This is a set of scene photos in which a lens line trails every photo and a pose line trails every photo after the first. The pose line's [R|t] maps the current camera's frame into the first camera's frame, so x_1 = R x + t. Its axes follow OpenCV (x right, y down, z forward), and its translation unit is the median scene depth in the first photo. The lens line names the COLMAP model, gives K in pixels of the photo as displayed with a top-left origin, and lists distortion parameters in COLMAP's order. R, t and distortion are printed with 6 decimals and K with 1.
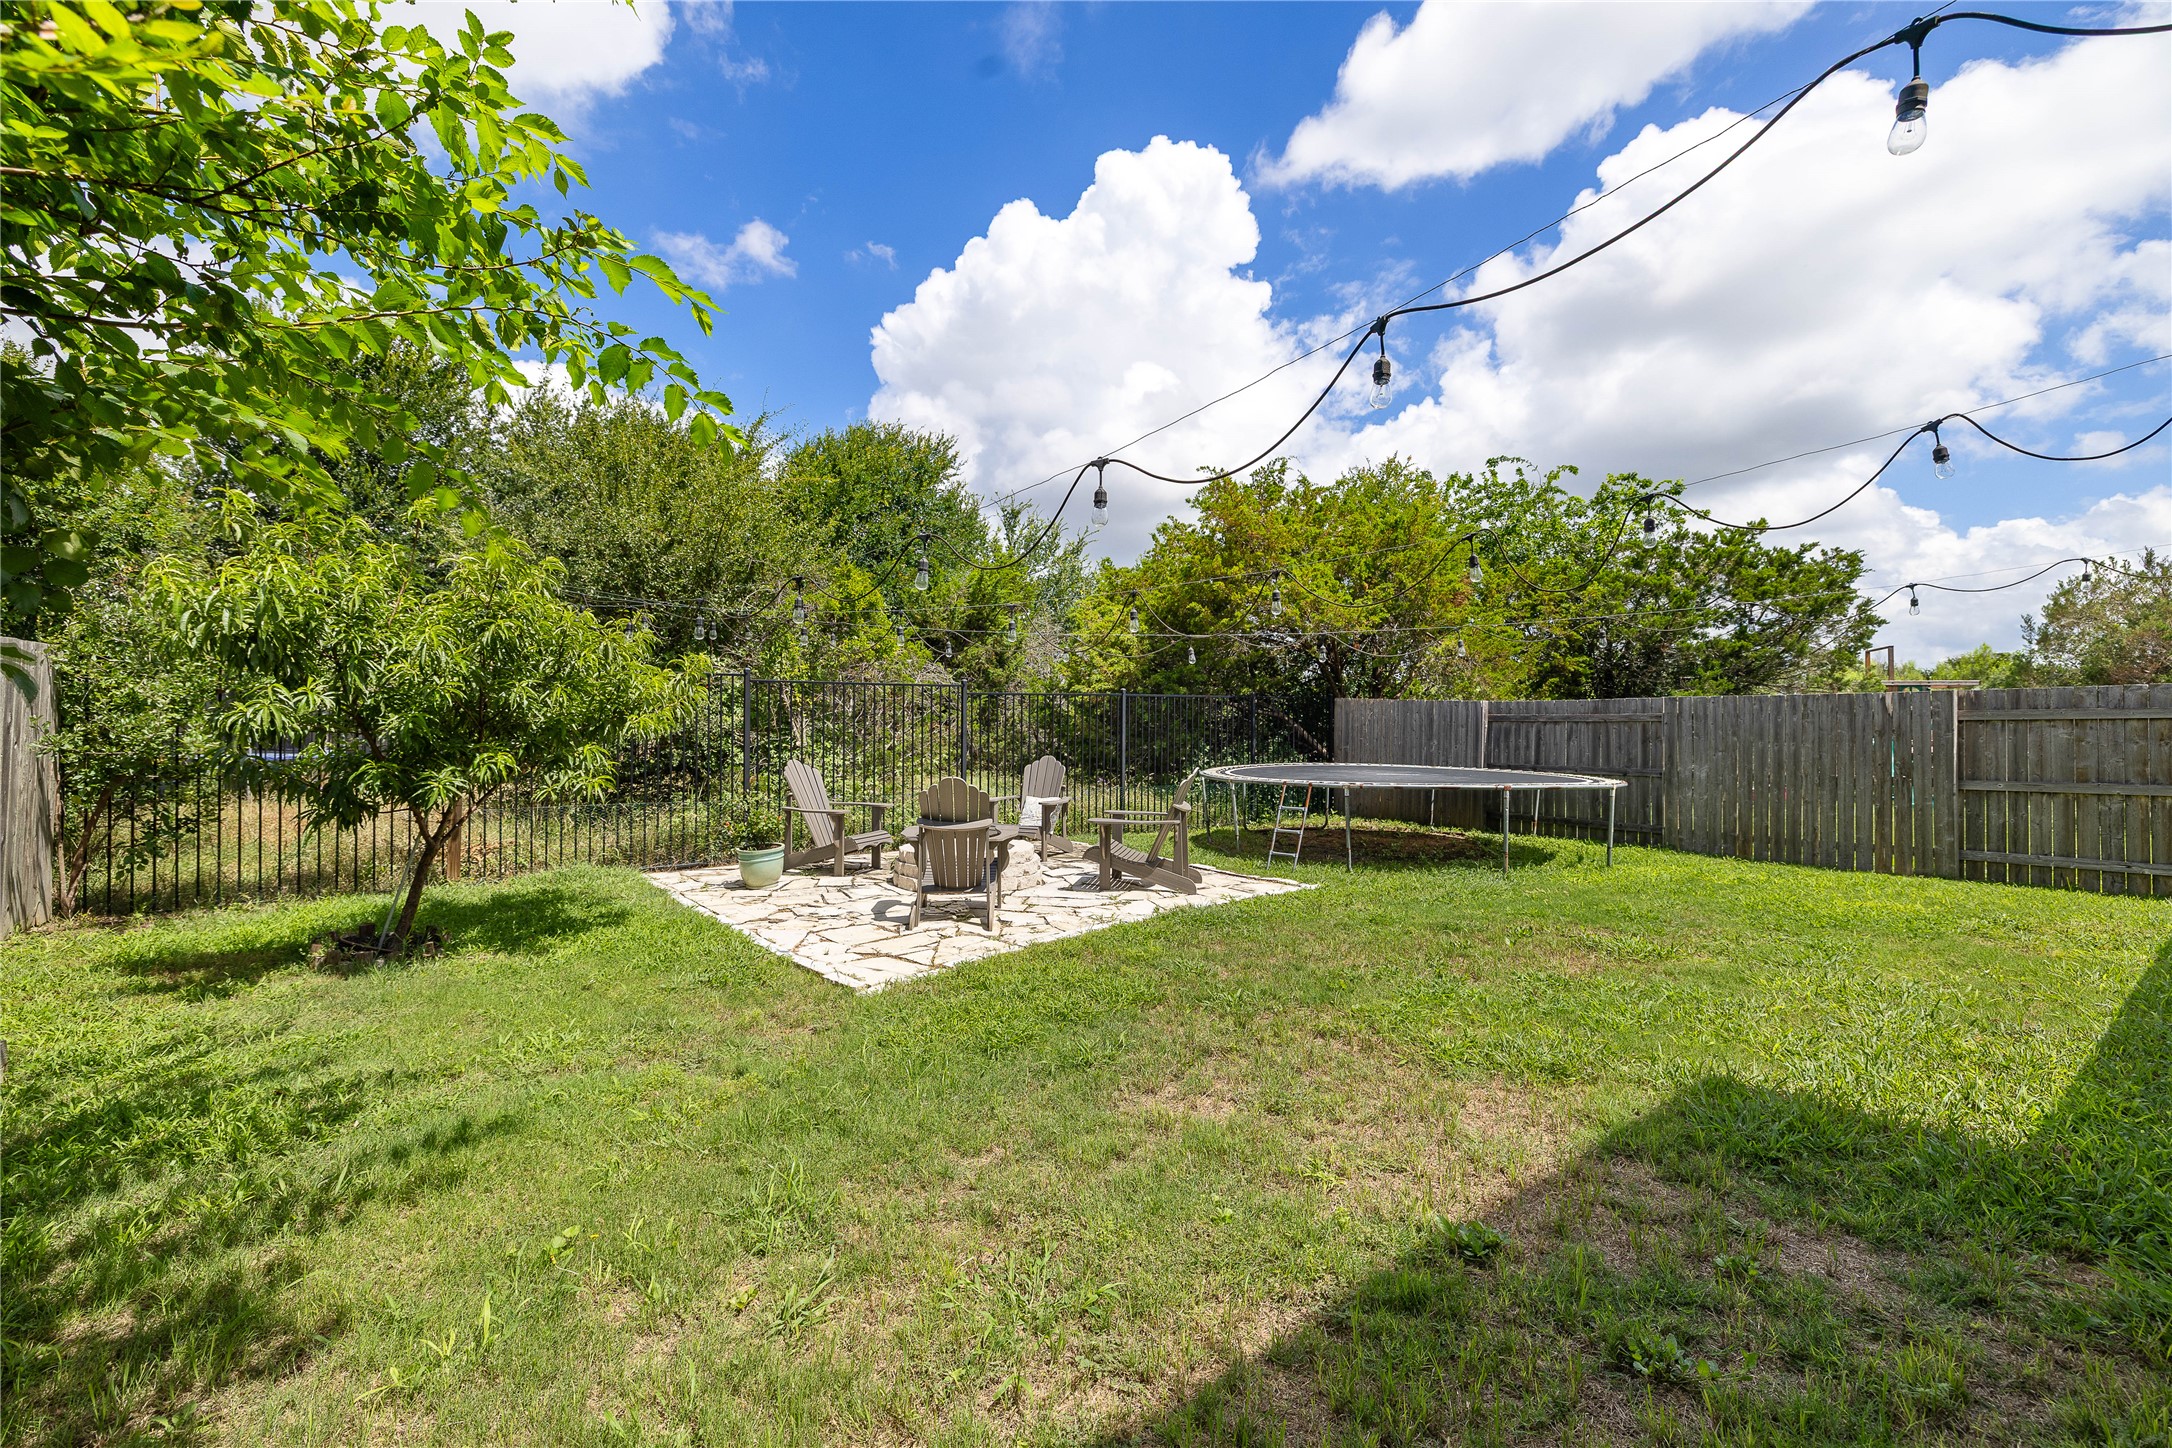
lens RADIAL K [[929.3, 0, 1087.5], [0, 929.3, 725.8], [0, 0, 1]] dist [0.001278, 0.000805]
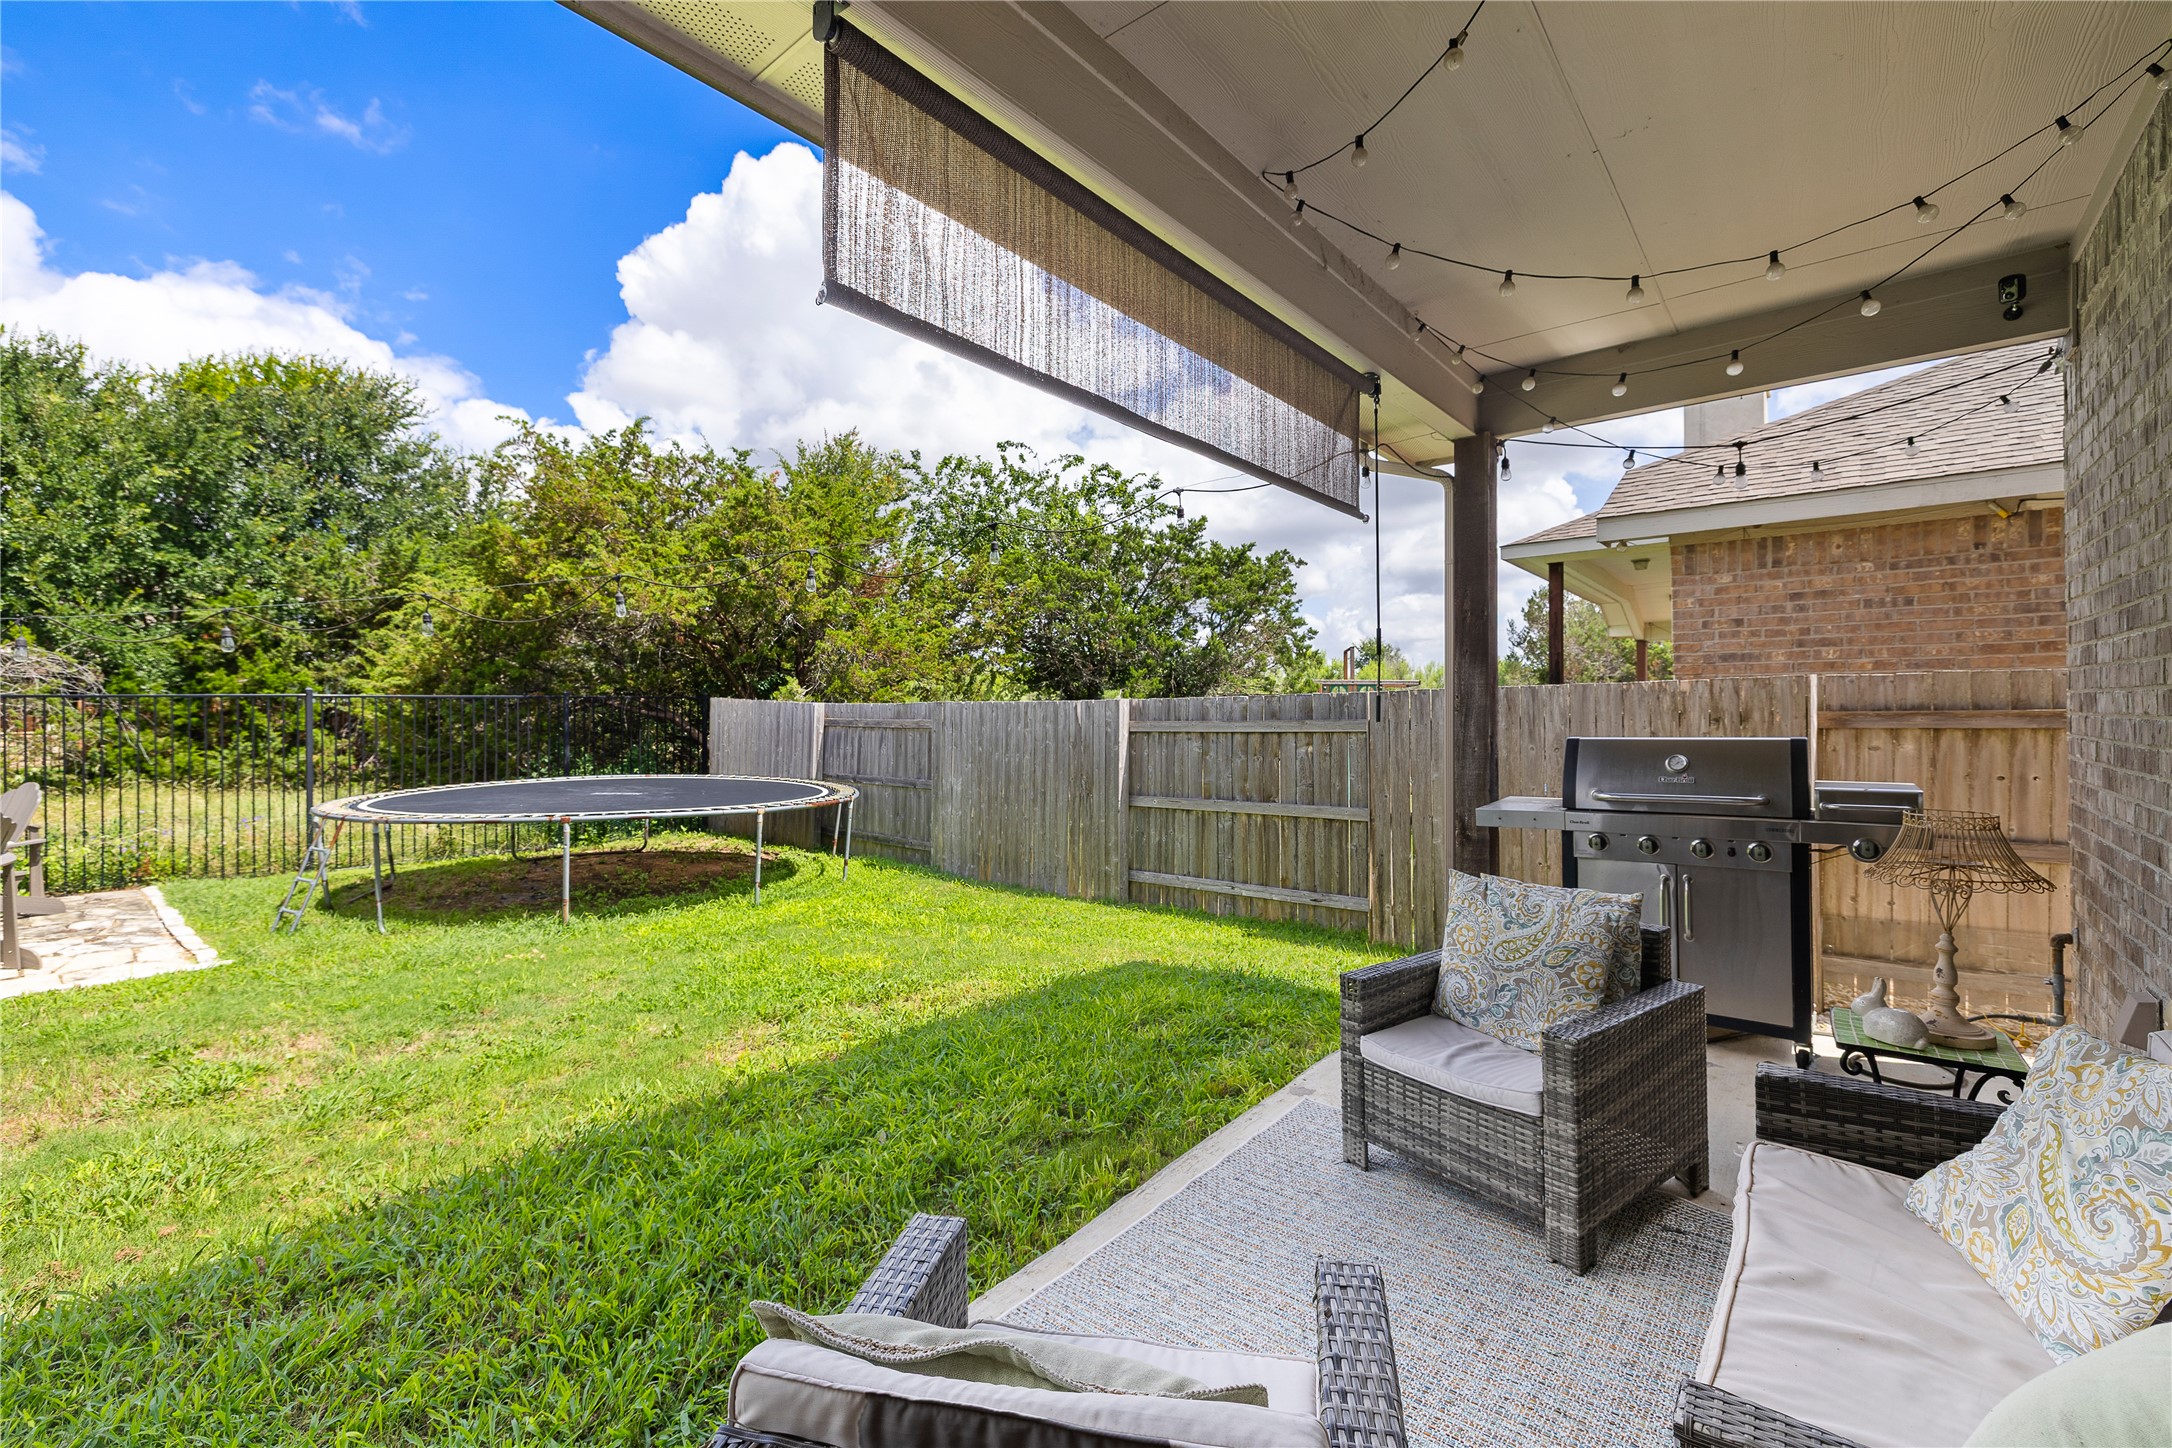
lens RADIAL K [[929.3, 0, 1083.7], [0, 929.3, 718.2], [0, 0, 1]] dist [0.001278, 0.000805]
pose [[0.967755, -0.007858, 0.251771, 0.525091], [0.006392, 0.999958, 0.006639, -0.019039], [-0.251812, -0.004816, 0.967764, 0.097726]]
